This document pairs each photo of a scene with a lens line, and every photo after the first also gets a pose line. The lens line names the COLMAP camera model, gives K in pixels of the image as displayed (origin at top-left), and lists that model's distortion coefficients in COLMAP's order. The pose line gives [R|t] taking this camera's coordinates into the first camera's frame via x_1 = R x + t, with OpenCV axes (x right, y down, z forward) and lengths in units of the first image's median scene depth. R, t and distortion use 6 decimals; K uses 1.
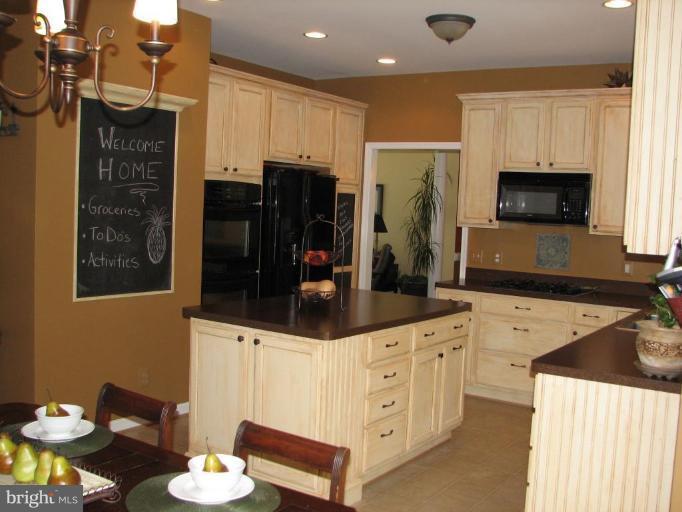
lens RADIAL K [[730.3, 0, 375.8], [0, 730.3, 256.6], [0, 0, 1]] dist [-0.082143, 0.011020]
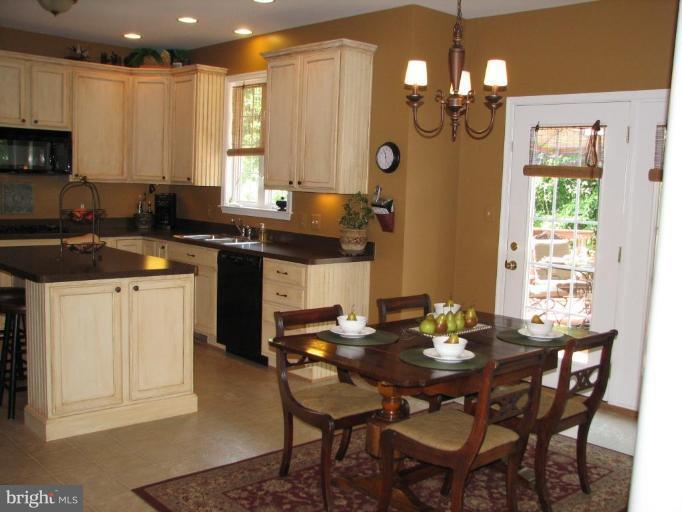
lens RADIAL K [[730.3, 0, 375.8], [0, 730.3, 256.6], [0, 0, 1]] dist [-0.082143, 0.011020]
pose [[0.217446, -0.136449, 0.966488, -0.766389], [0.037638, 0.990616, 0.131388, -0.045360], [-0.975347, 0.007807, 0.220541, 0.240078]]
